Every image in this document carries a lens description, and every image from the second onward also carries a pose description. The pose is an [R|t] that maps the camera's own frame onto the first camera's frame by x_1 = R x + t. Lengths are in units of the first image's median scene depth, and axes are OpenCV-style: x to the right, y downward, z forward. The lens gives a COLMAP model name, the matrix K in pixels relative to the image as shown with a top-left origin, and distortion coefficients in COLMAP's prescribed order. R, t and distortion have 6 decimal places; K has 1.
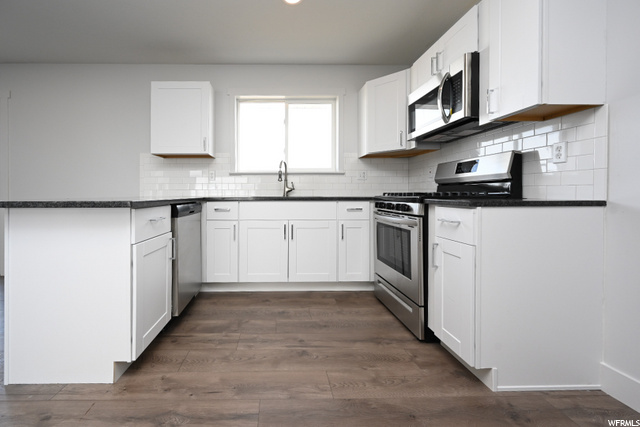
lens RADIAL K [[269.9, 0, 285.2], [0, 269.9, 196.9], [0, 0, 1]] dist [-0.002995, -0.000936]
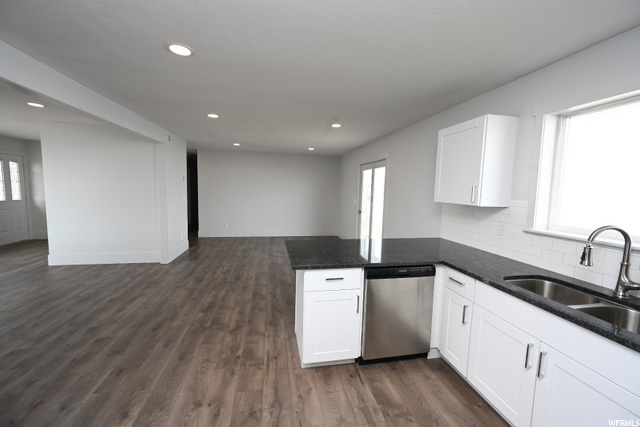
lens RADIAL K [[251.0, 0, 308.8], [0, 251.0, 208.5], [0, 0, 1]] dist [0.007138, 0.000146]
pose [[0.150996, 0.082936, -0.985049, 0.497479], [-0.028589, 0.996424, 0.079511, -0.250652], [0.988121, 0.016155, 0.152827, 0.474888]]
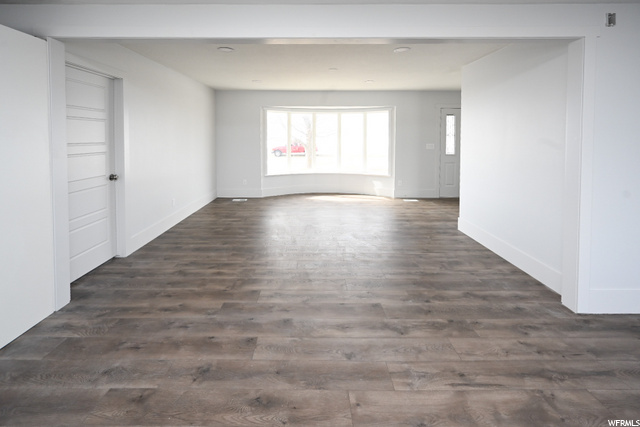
lens RADIAL K [[269.9, 0, 317.8], [0, 269.9, 207.6], [0, 0, 1]] dist [-0.002995, -0.000936]
pose [[-0.999999, -0.001113, -0.000055, -0.853735], [-0.001089, 0.965995, 0.258557, -0.186538], [-0.000234, 0.258557, -0.965996, 0.455402]]
